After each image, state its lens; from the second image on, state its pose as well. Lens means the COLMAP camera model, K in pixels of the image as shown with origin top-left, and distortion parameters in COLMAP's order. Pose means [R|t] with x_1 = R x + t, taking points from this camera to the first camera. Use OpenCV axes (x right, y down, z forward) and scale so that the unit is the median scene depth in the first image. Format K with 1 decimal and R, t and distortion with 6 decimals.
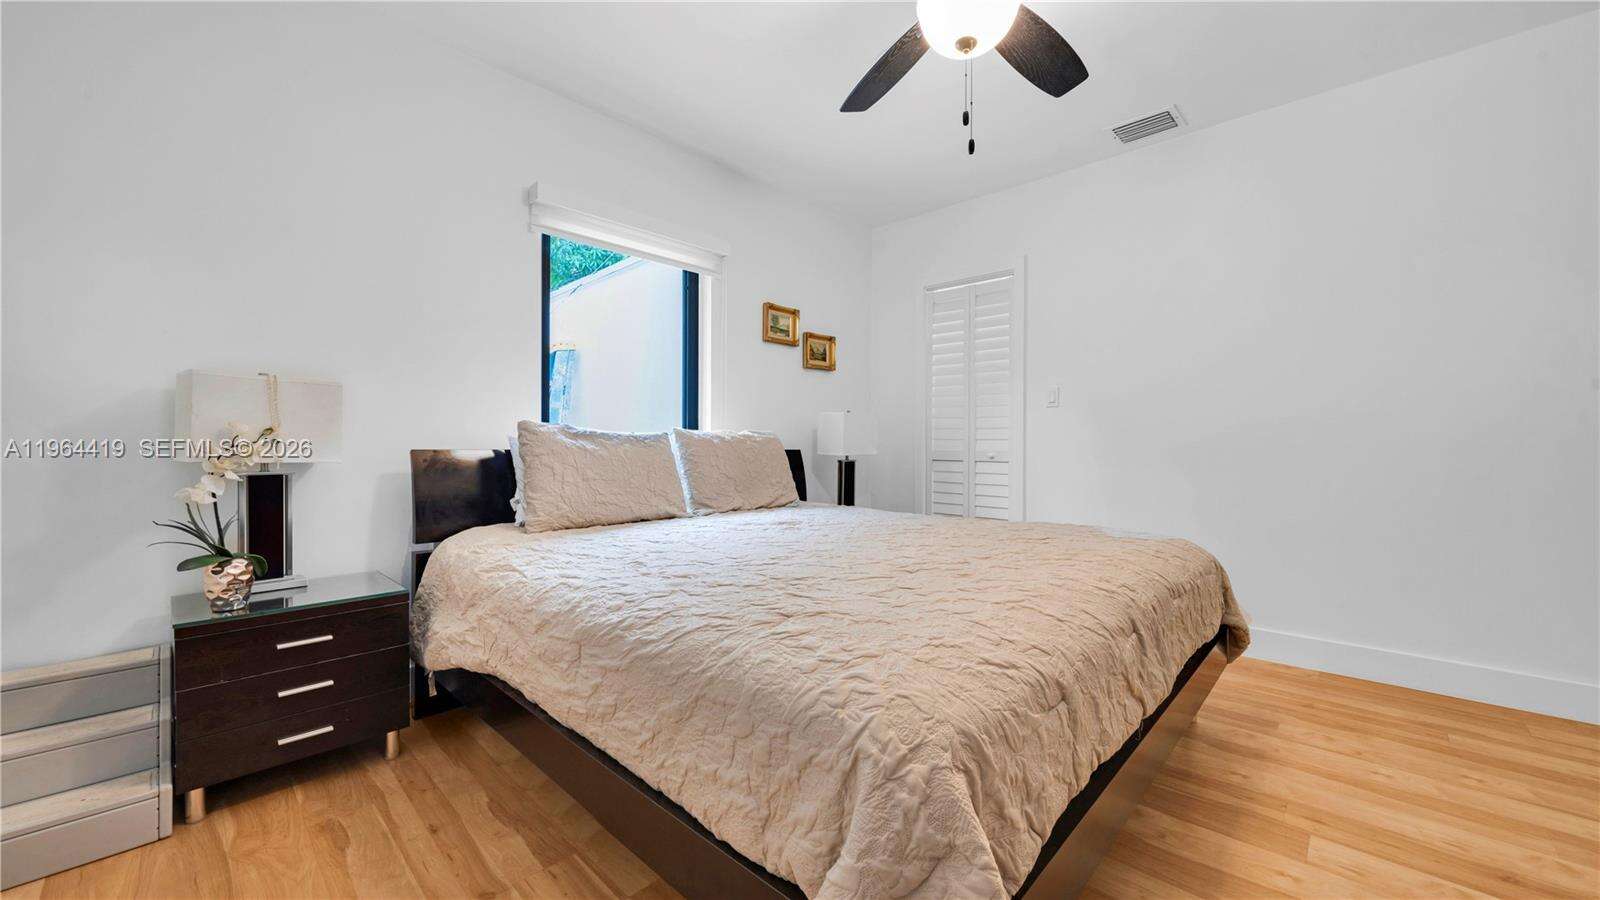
lens RADIAL K [[601.6, 0, 807.5], [0, 601.6, 446.4], [0, 0, 1]] dist [-0.000486, -0.000078]
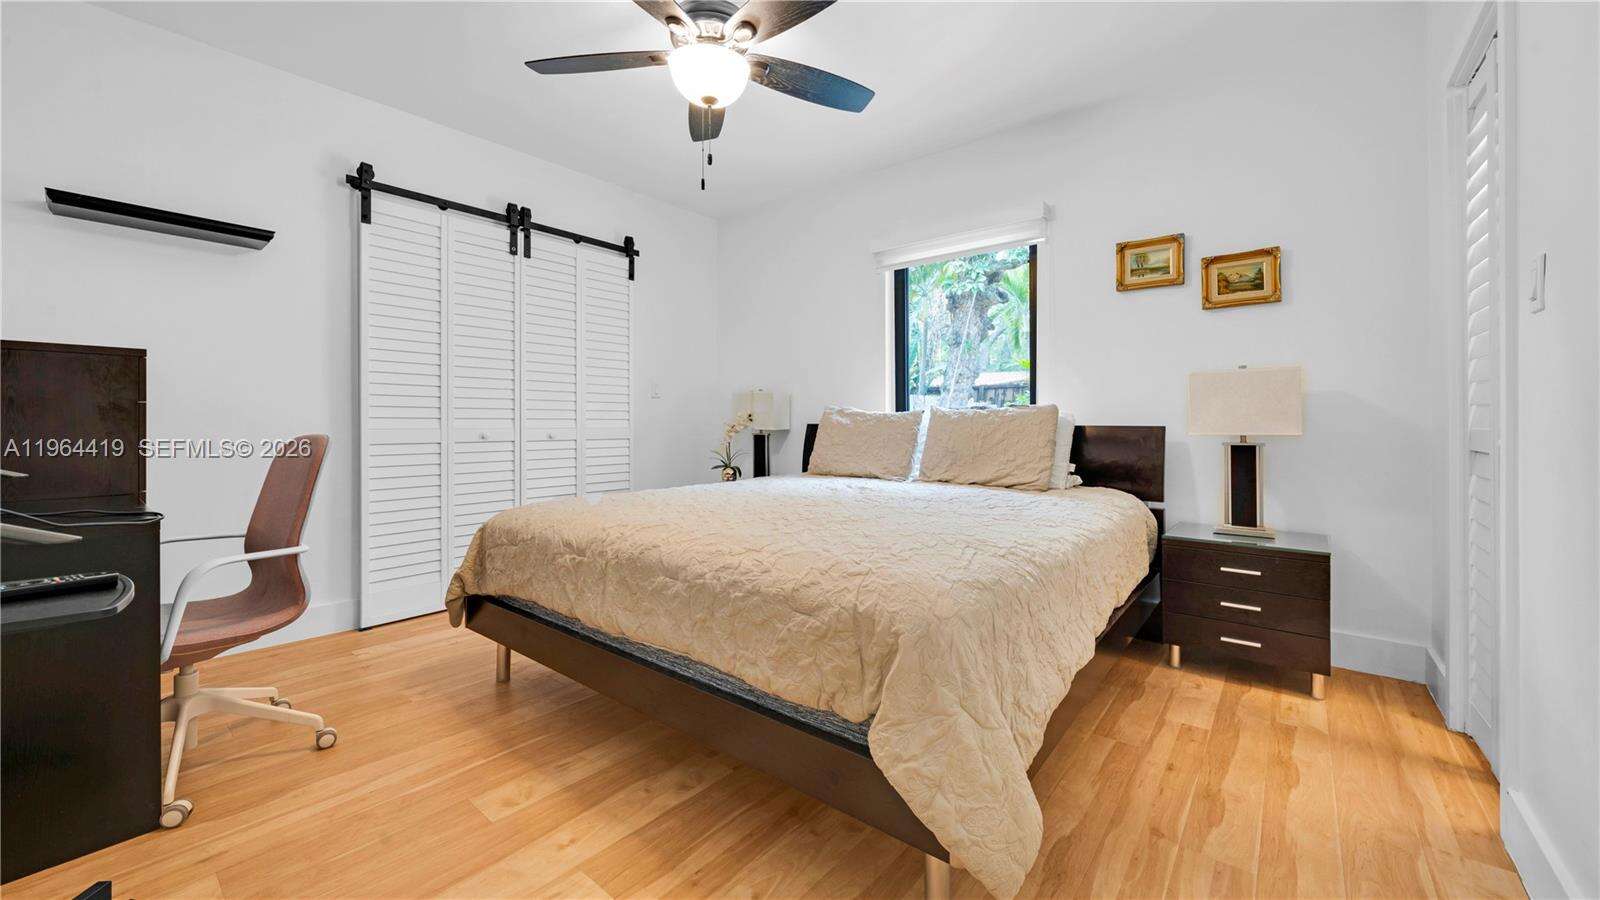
lens RADIAL K [[595.2, 0, 793.4], [0, 595.2, 429.8], [0, 0, 1]] dist [-0.003116, -0.000153]
pose [[0.074035, 0.014492, -0.997150, 0.676704], [0.003373, 0.999885, 0.014782, -0.001934], [0.997250, -0.004458, 0.073978, 0.485603]]
